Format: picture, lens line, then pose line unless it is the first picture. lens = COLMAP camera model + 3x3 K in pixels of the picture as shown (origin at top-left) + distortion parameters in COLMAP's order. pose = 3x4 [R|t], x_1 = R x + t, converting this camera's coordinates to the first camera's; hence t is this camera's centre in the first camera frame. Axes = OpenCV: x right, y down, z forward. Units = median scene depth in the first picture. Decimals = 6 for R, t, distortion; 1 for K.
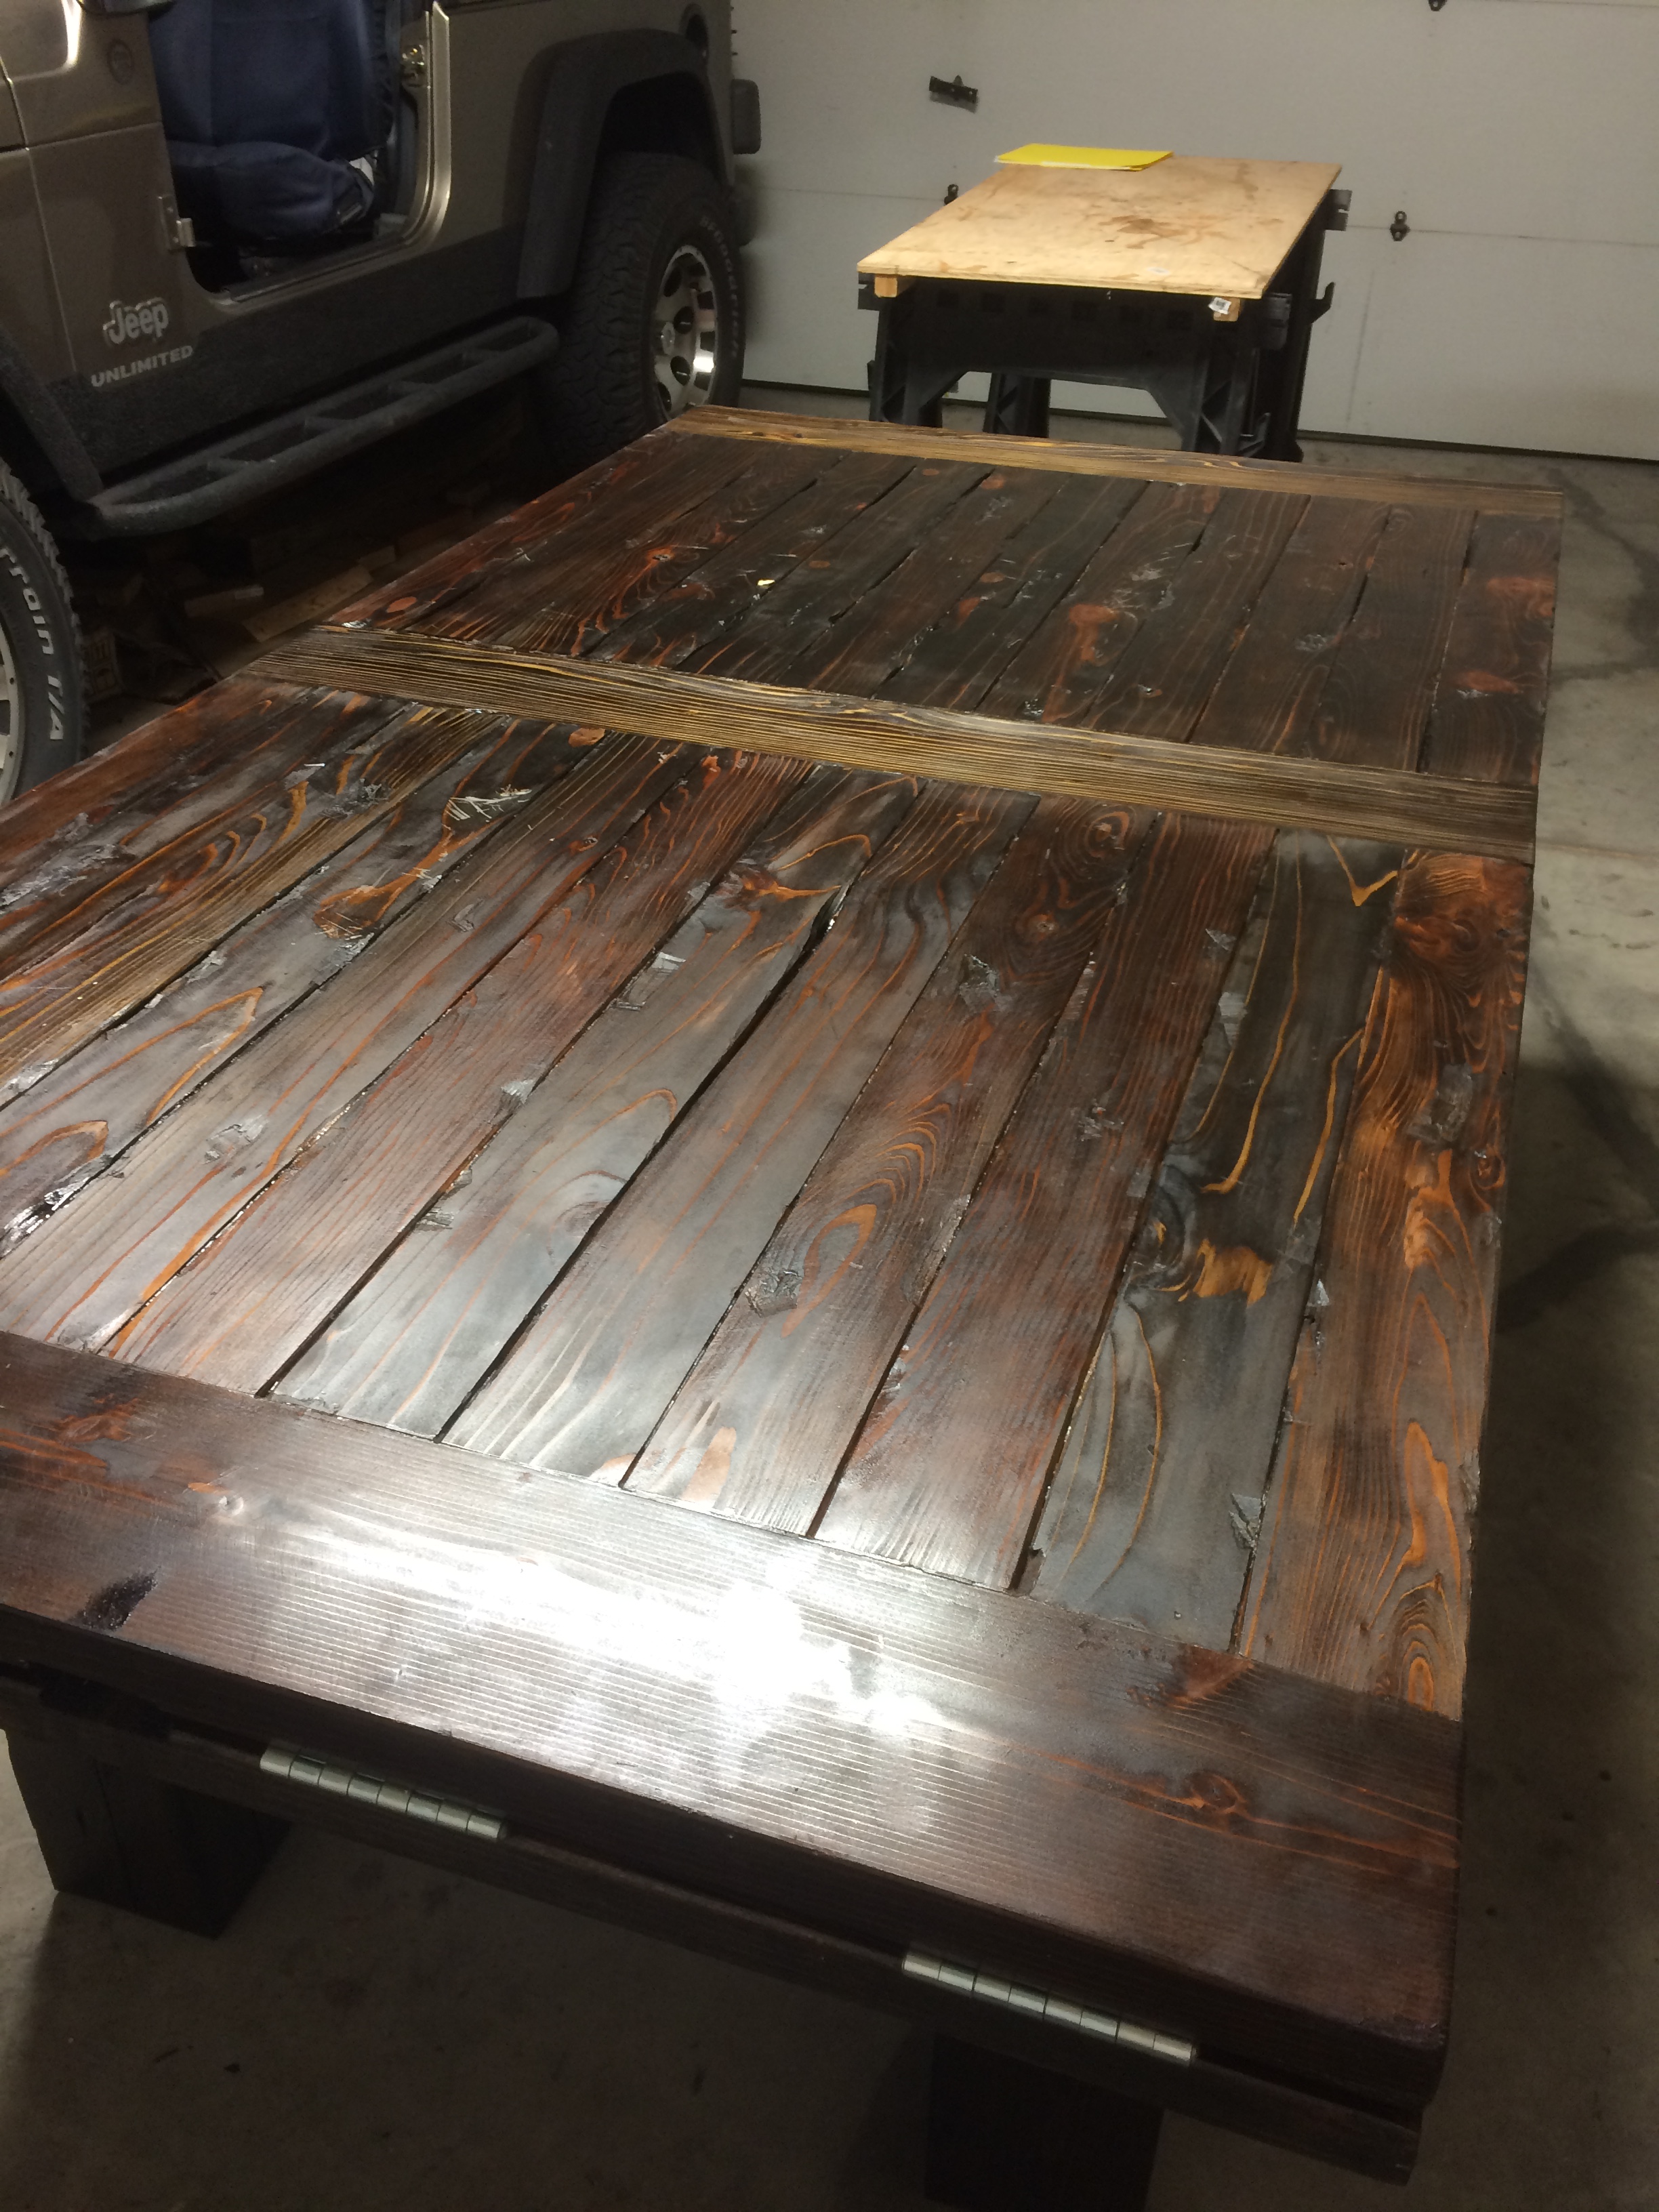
lens RADIAL K [[1893.0, 0, 829.5], [0, 1893.0, 1106.0], [0, 0, 1]] dist [0.090275, -0.122184]
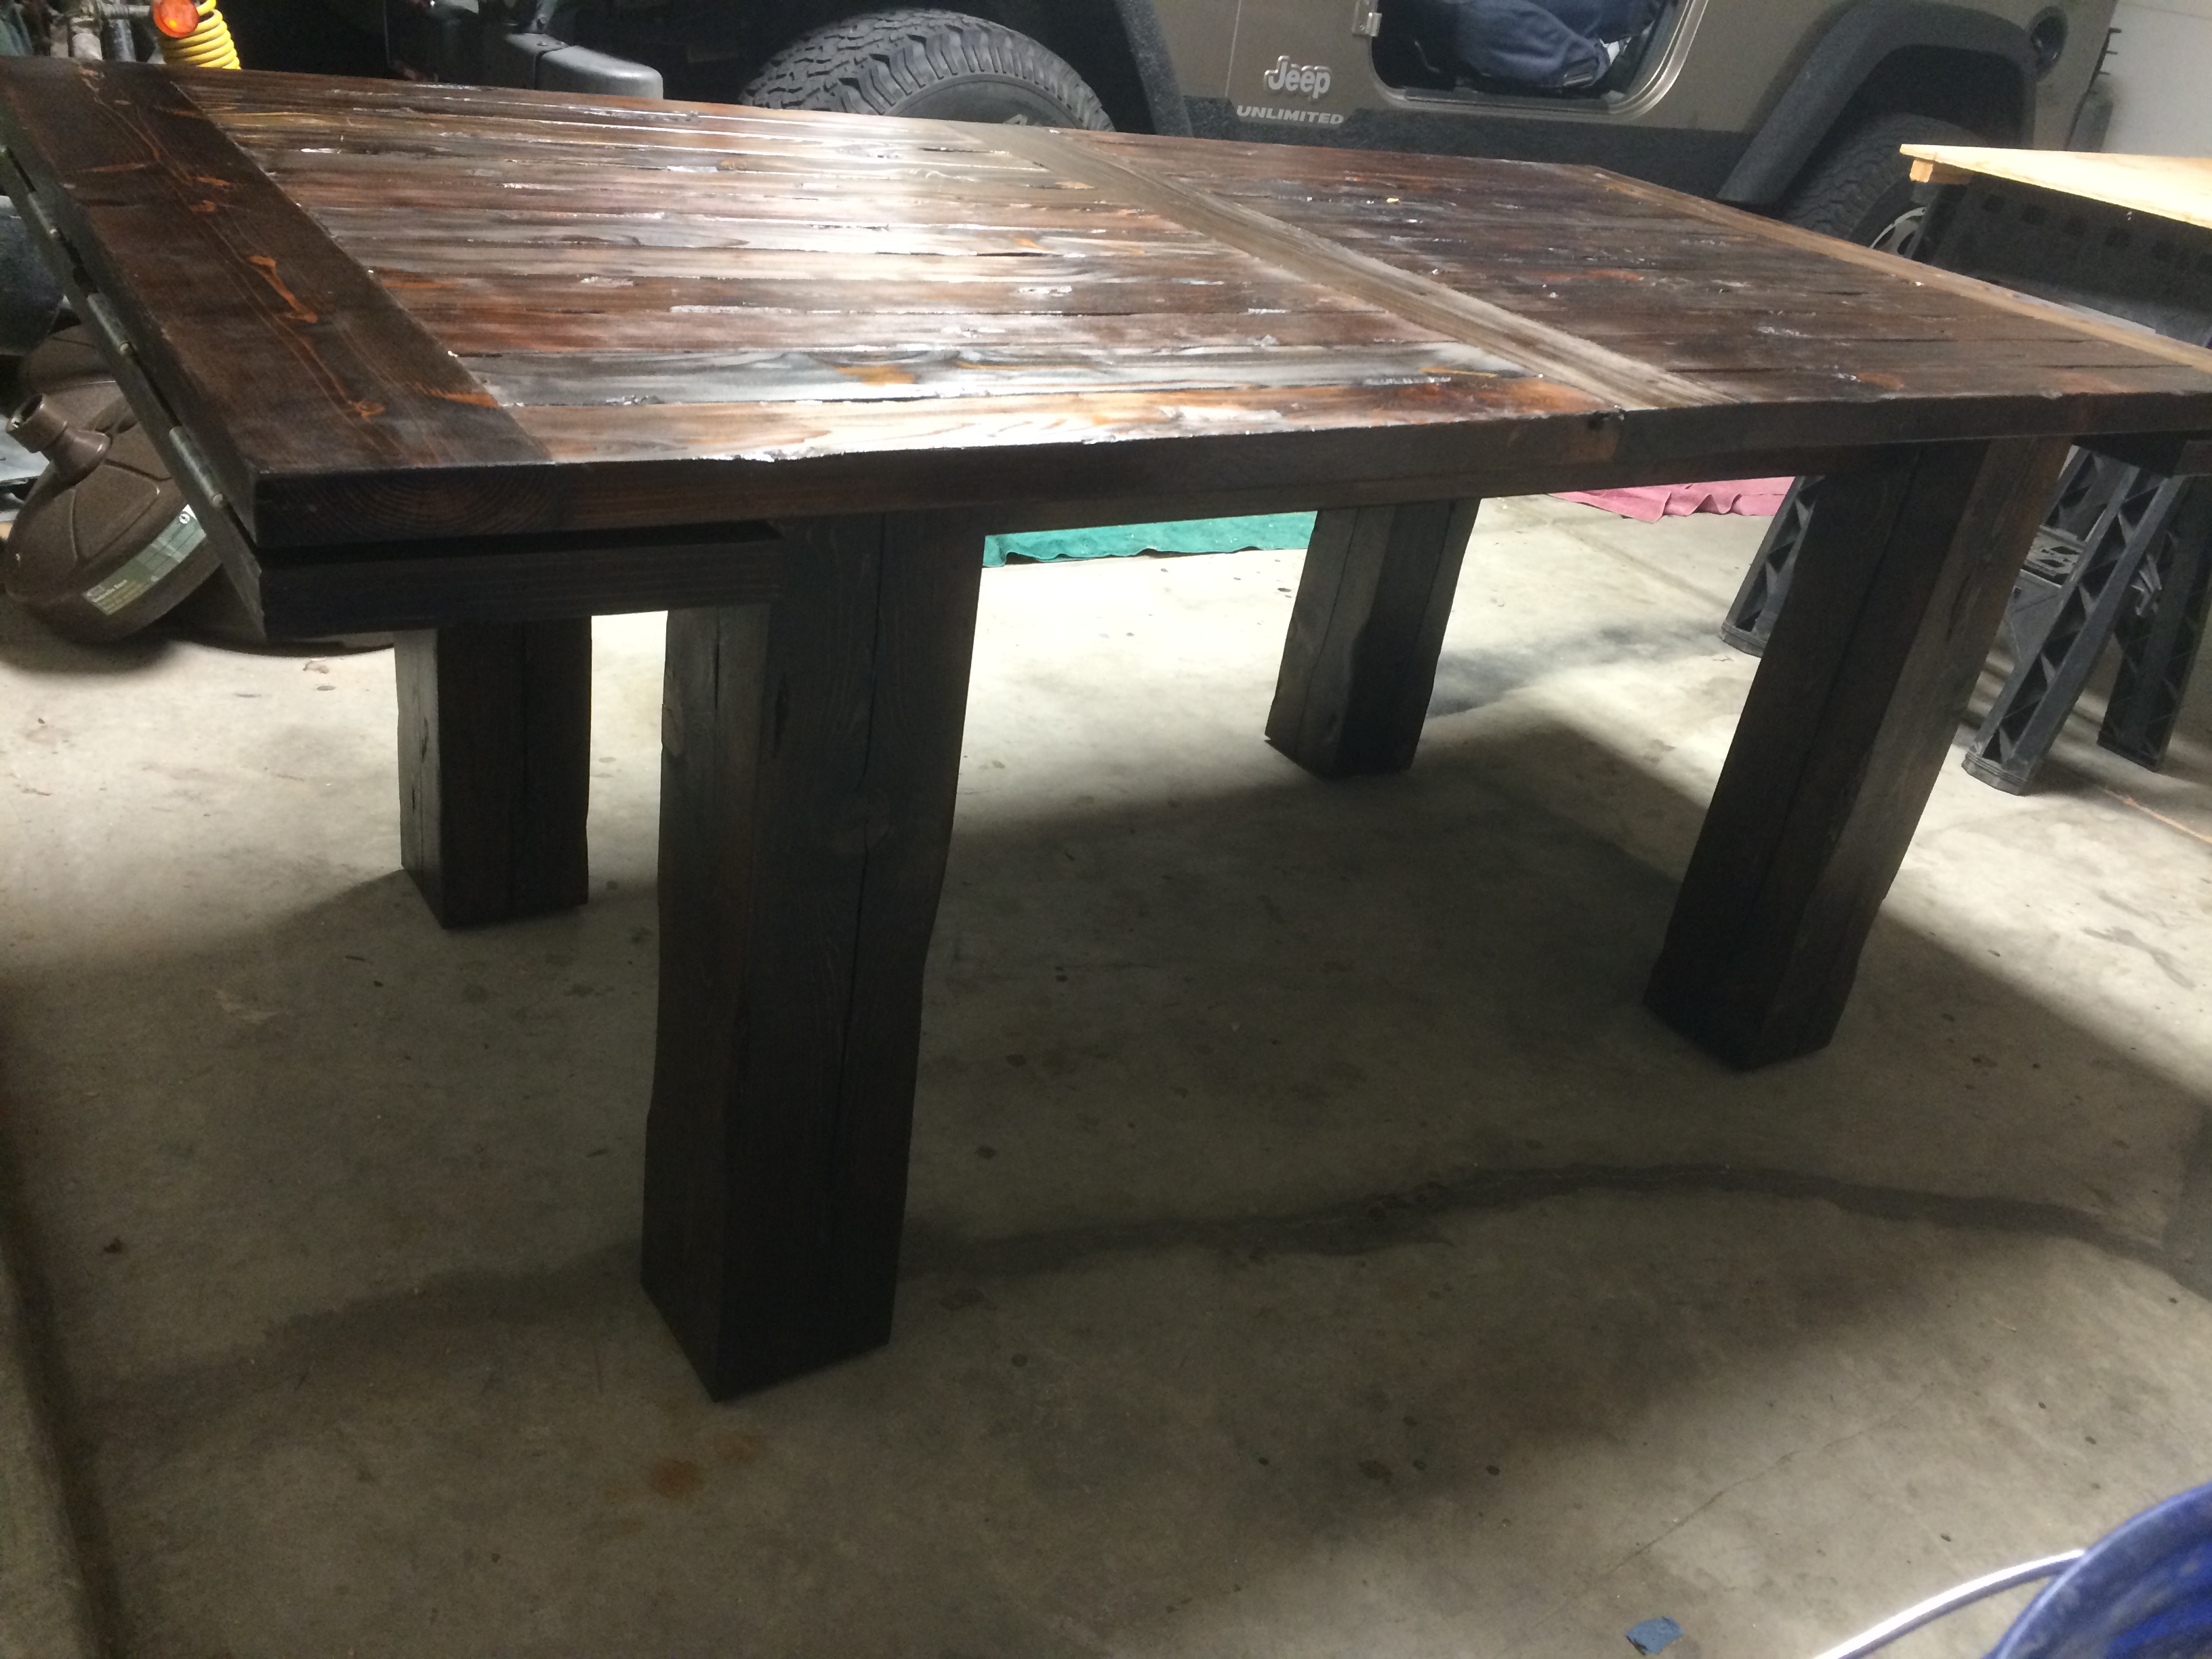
lens RADIAL K [[1893.0, 0, 1106.0], [0, 1893.0, 829.5], [0, 0, 1]] dist [0.090275, -0.122184]
pose [[0.777909, 0.379409, -0.500905, 0.320718], [-0.451283, 0.892026, -0.025183, 0.095741], [0.437265, 0.245640, 0.865136, 0.021741]]
